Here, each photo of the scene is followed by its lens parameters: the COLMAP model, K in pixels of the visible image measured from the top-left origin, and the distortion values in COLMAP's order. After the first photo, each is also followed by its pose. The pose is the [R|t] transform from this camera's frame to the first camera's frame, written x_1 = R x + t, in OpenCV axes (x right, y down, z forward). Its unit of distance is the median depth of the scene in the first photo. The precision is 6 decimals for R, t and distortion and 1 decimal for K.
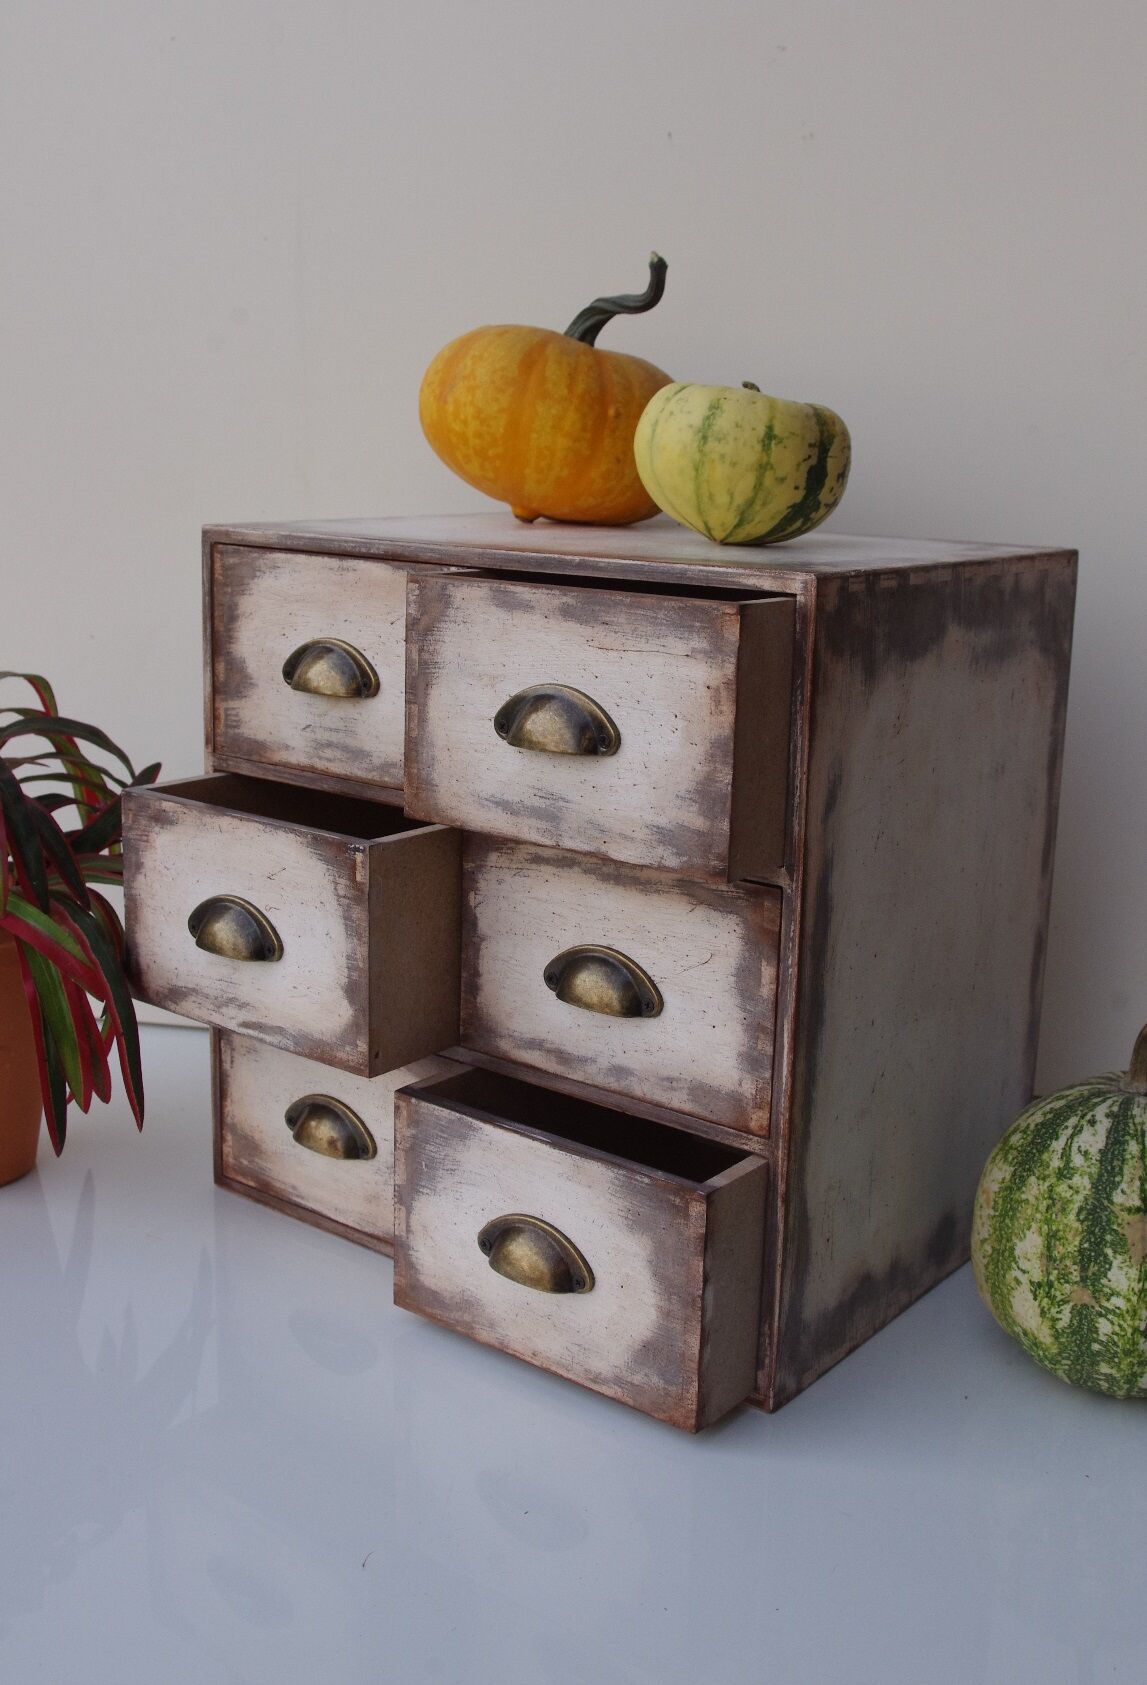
lens RADIAL K [[1887.7, 0, 545.2], [0, 1887.7, 788.7], [0, 0, 1]] dist [-0.023711, 0.000000]
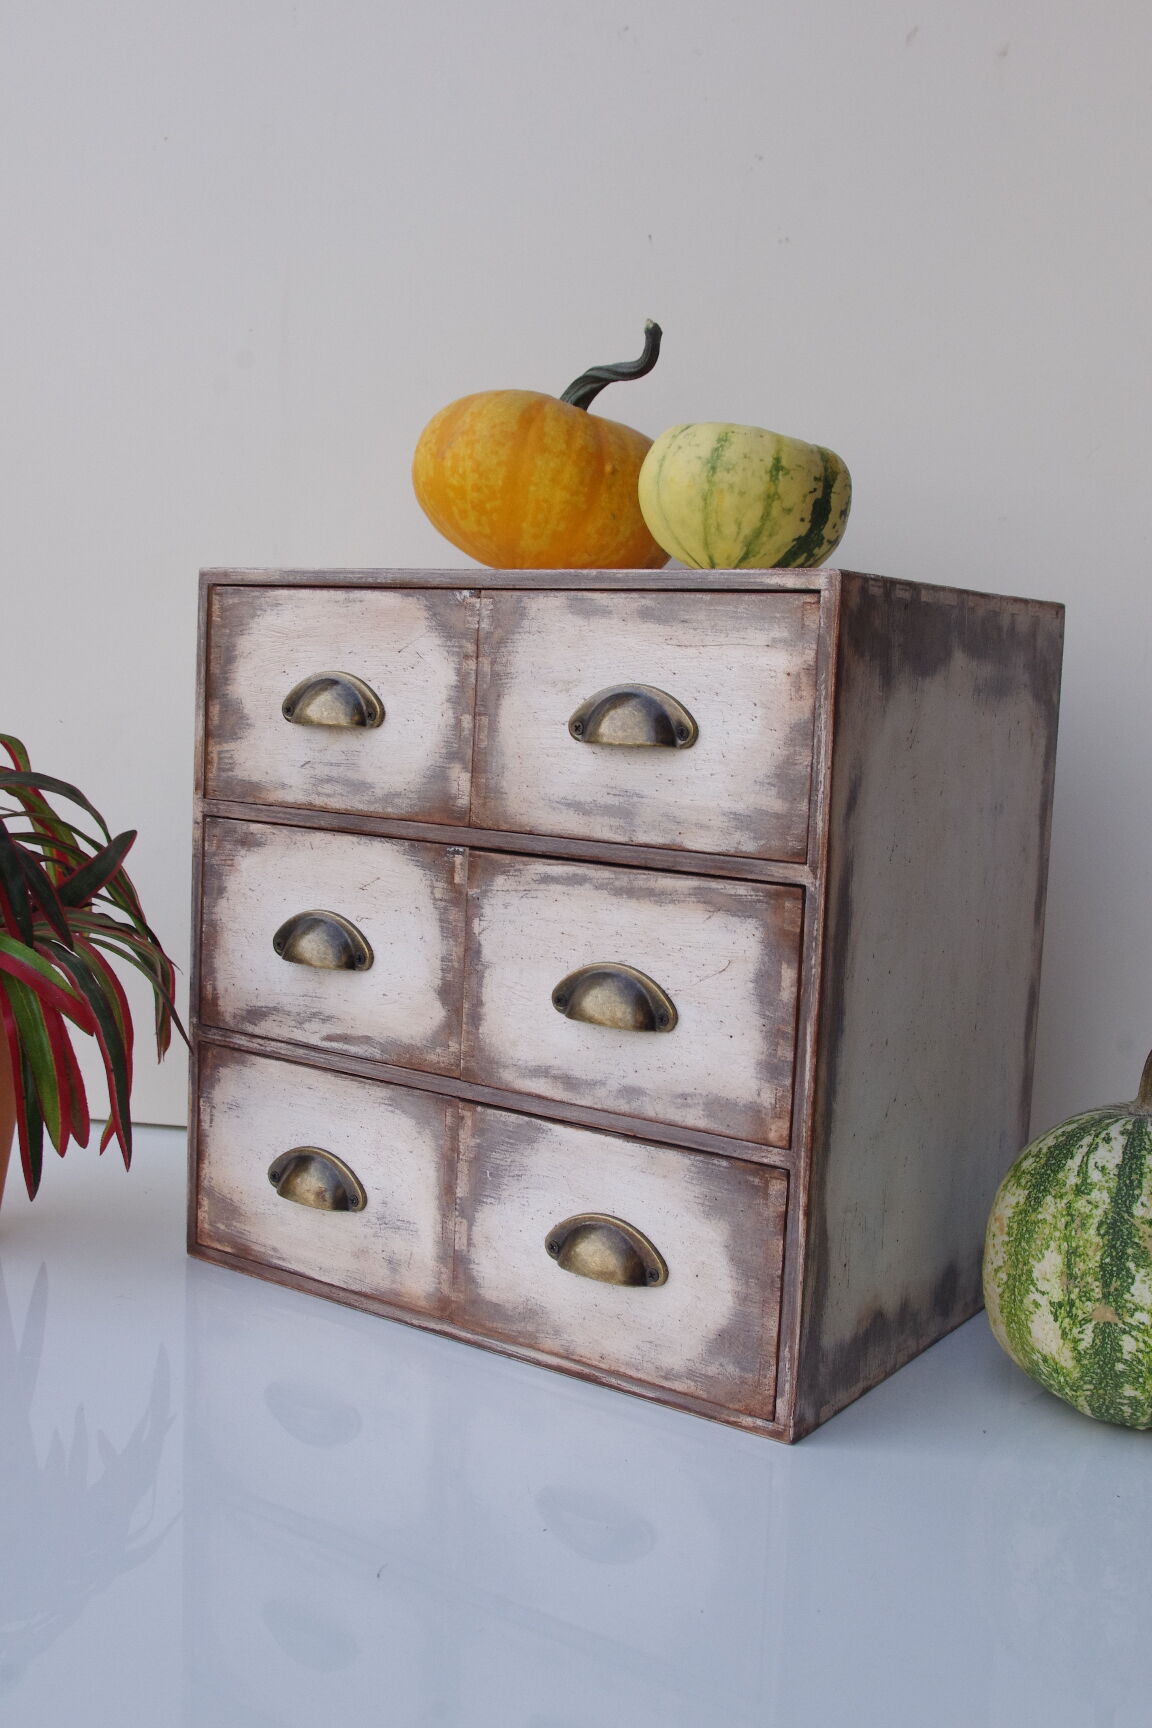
lens RADIAL K [[1889.2, 0, 543.8], [0, 1889.2, 839.3], [0, 0, 1]] dist [-0.022659, 0.000000]
pose [[0.998294, 0.013018, 0.056921, -0.062071], [-0.006989, 0.994463, -0.104859, 0.119989], [-0.057971, 0.104282, 0.992857, 0.013188]]
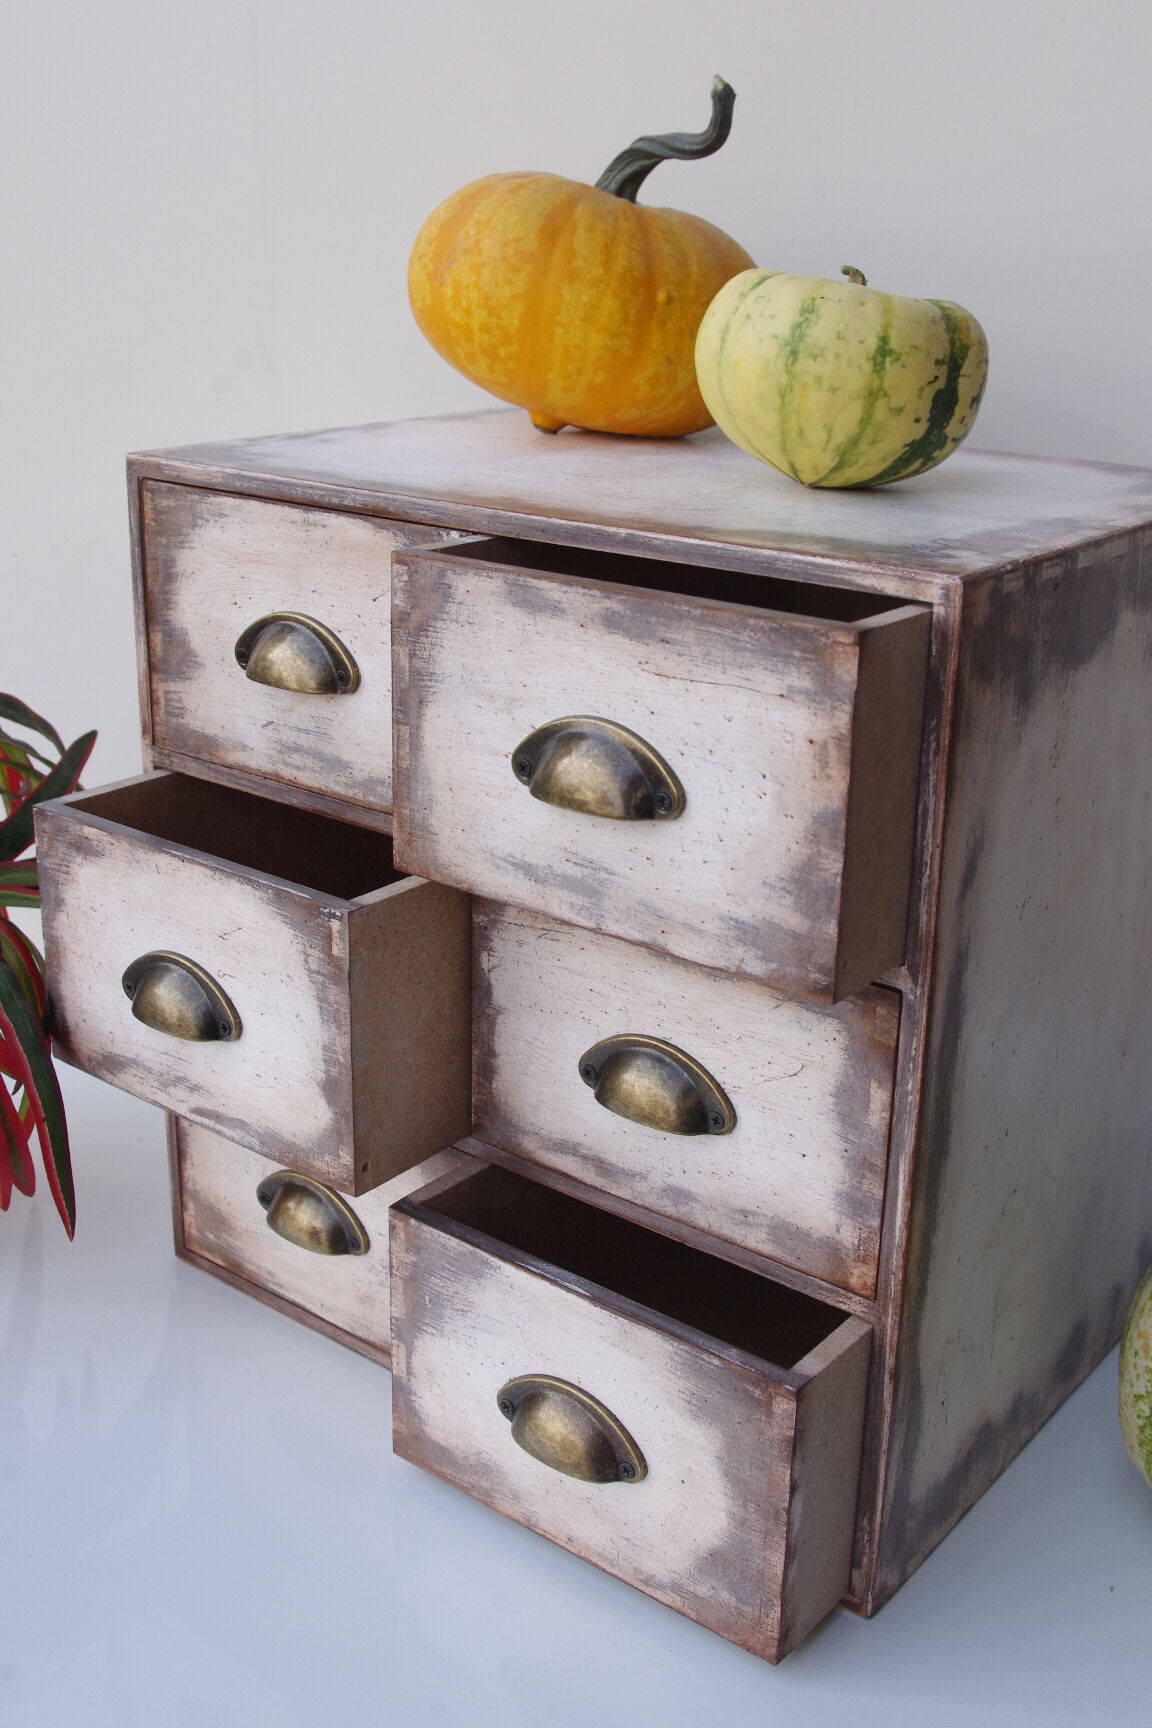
lens RADIAL K [[1928.2, 0, 559.6], [0, 1928.2, 844.0], [0, 0, 1]] dist [-0.024607, 0.000000]
pose [[0.999979, -0.006509, -0.000562, -0.007499], [0.006525, 0.990821, 0.135026, -0.097901], [-0.000322, -0.135027, 0.990842, 0.230952]]
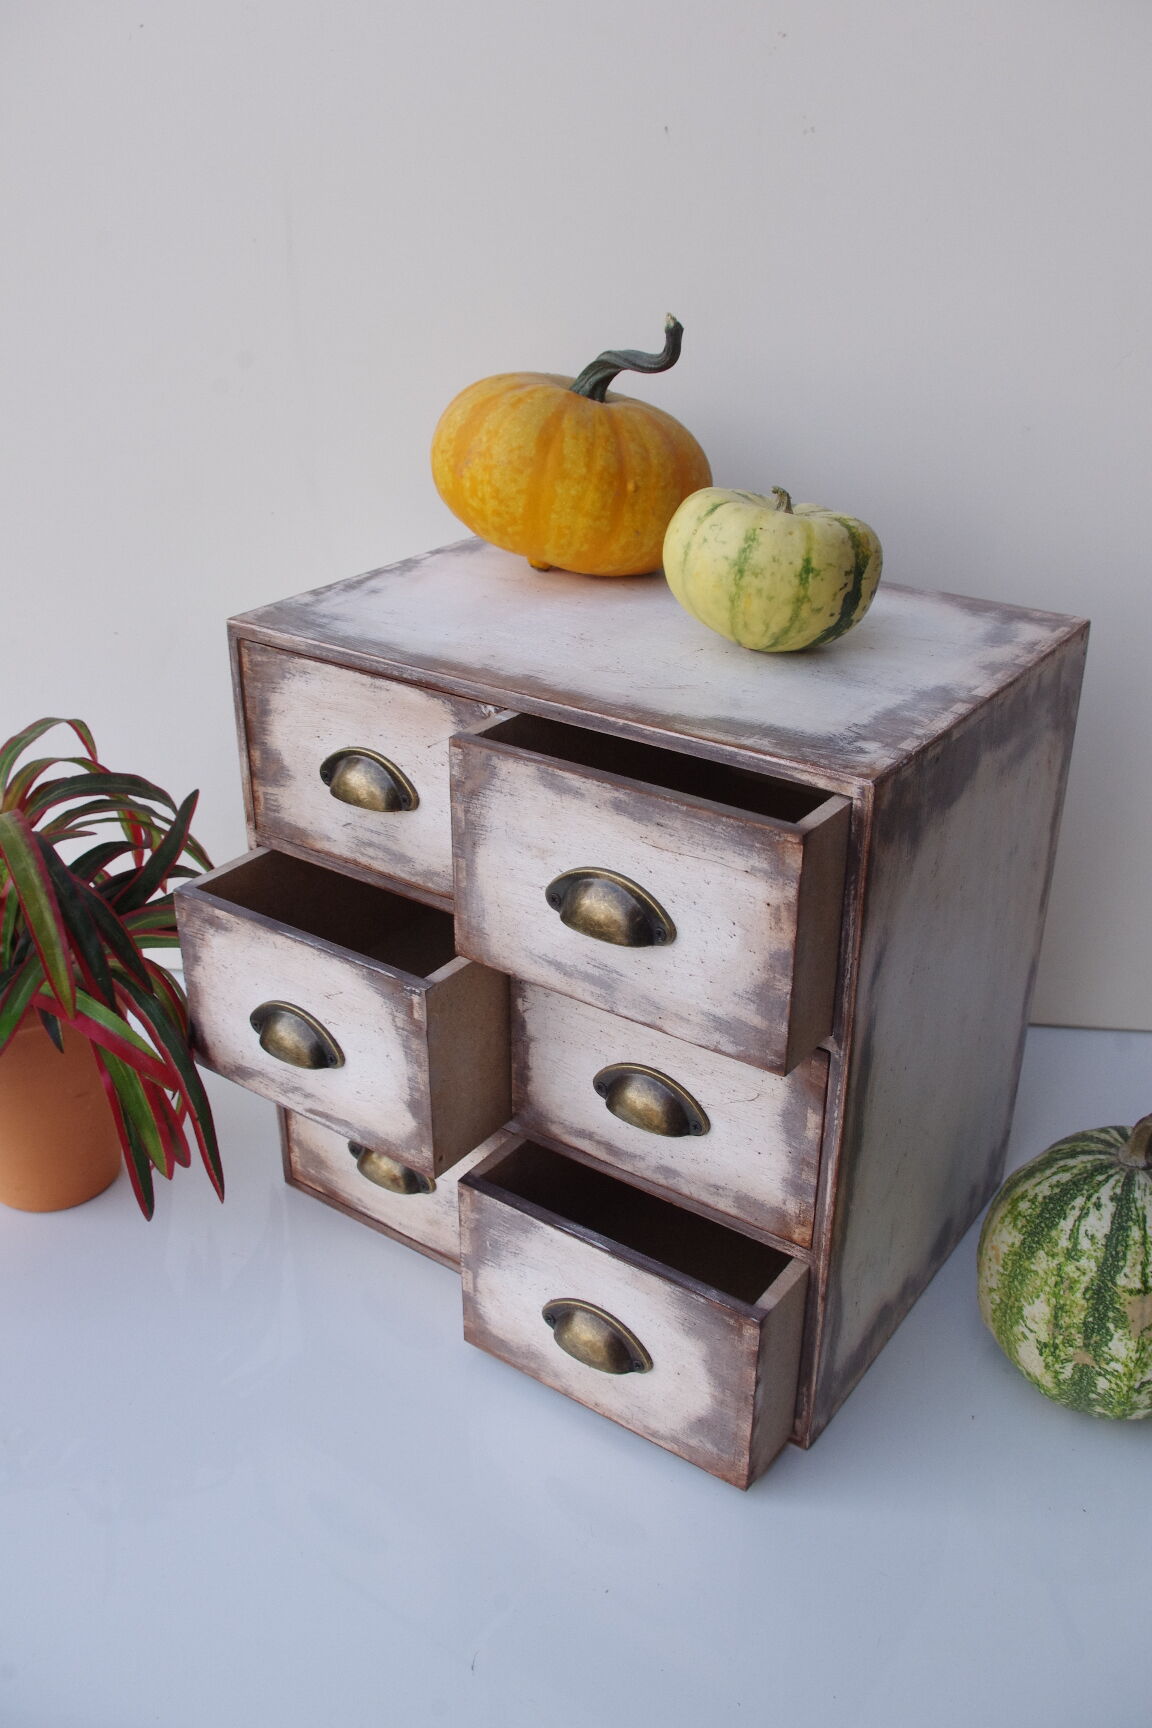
lens RADIAL K [[1585.5, 0, 550.0], [0, 1585.5, 851.4], [0, 0, 1]] dist [-0.058736, 0.037007]
pose [[0.998557, -0.044706, 0.029764, -0.045759], [0.035745, 0.966815, 0.252963, -0.255283], [-0.040085, -0.251534, 0.967018, 0.167134]]
